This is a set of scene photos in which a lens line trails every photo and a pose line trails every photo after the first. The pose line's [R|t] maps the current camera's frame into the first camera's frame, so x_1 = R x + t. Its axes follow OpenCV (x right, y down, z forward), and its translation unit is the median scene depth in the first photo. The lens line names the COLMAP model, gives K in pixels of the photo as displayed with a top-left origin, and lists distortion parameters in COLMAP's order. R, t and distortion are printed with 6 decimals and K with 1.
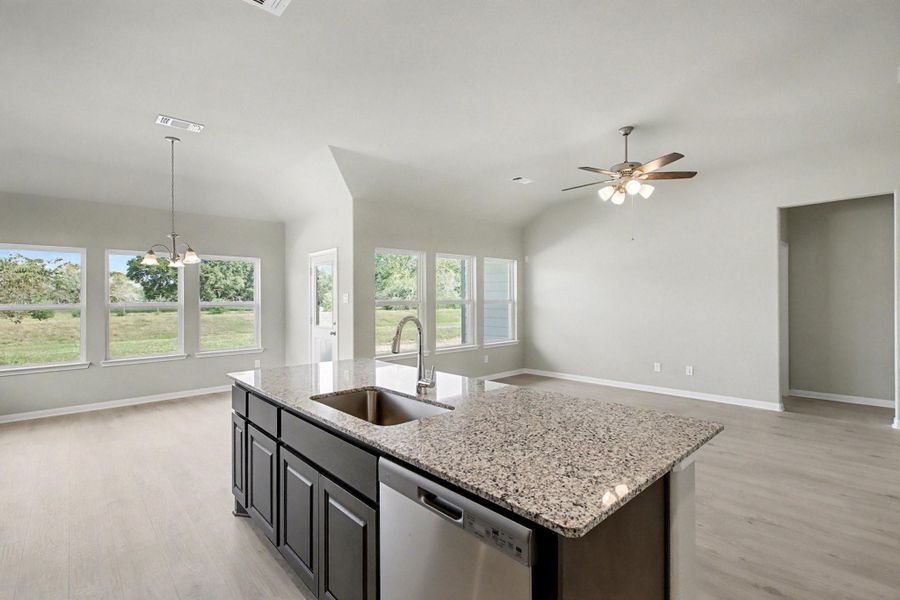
lens RADIAL K [[408.0, 0, 459.3], [0, 408.0, 298.0], [0, 0, 1]] dist [0.001013, -0.000404]
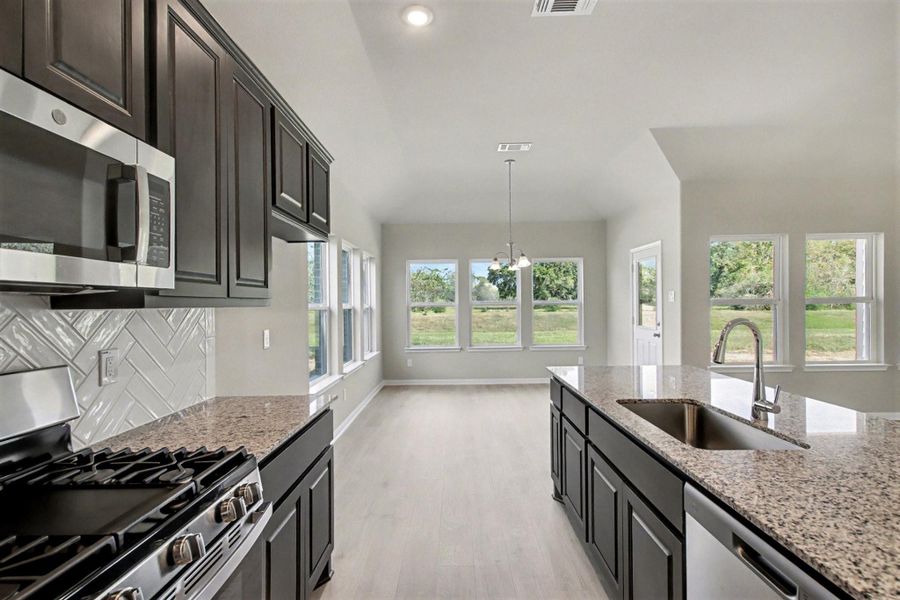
lens RADIAL K [[424.3, 0, 450.0], [0, 424.3, 300.0], [0, 0, 1]] dist [-0.005294, -0.001728]
pose [[0.716385, -0.002157, -0.697702, 0.021840], [0.008234, 0.999952, 0.005363, -0.000208], [0.697656, -0.009587, 0.716368, 0.007955]]
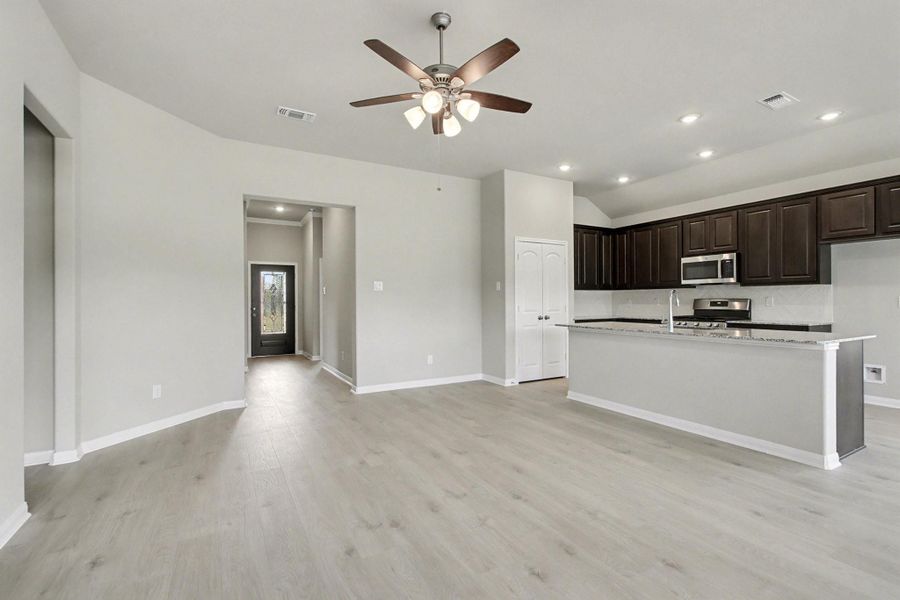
lens RADIAL K [[417.7, 0, 463.3], [0, 417.7, 299.7], [0, 0, 1]] dist [0.001751, 0.000115]
pose [[-0.973981, 0.019652, 0.225775, 0.220434], [0.017407, 0.999777, -0.011928, 0.051003], [-0.225959, -0.007688, -0.974106, 1.648070]]
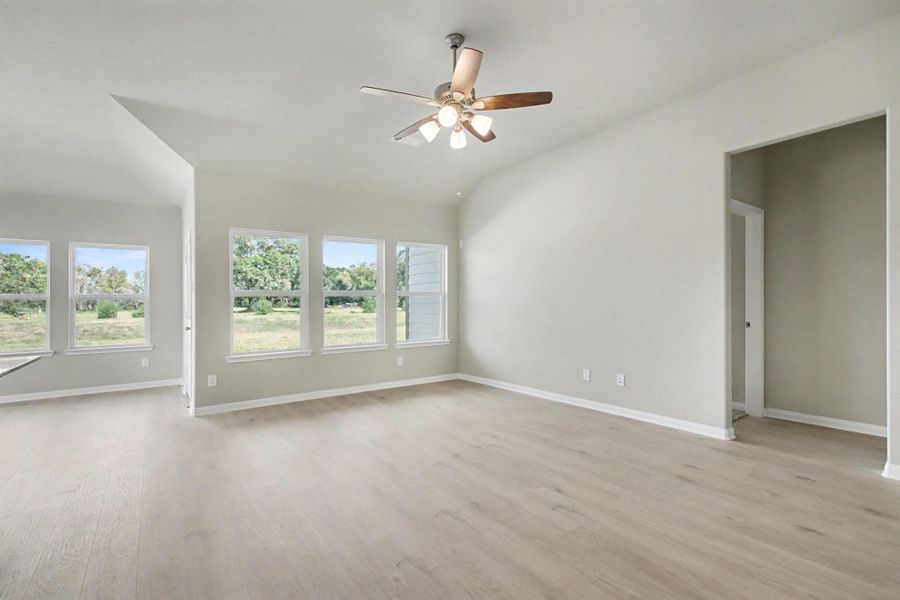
lens RADIAL K [[411.7, 0, 458.4], [0, 411.7, 299.5], [0, 0, 1]] dist [0.002262, 0.000123]
pose [[0.993034, -0.002722, -0.117799, 0.498827], [0.002681, 0.999996, -0.000504, 0.039896], [0.117799, 0.000185, 0.993037, 0.287264]]
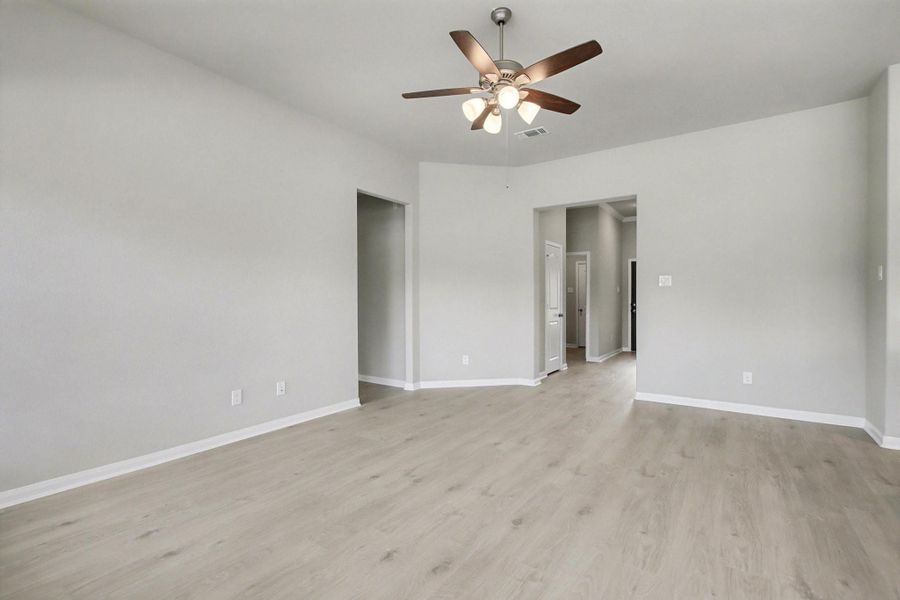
lens RADIAL K [[417.7, 0, 438.6], [0, 417.7, 300.7], [0, 0, 1]] dist [-0.000393, 0.000112]
pose [[-0.191517, 0.009614, 0.981442, -0.238161], [-0.000104, 0.999952, -0.009815, 0.053988], [-0.981489, -0.001982, -0.191507, 1.223190]]
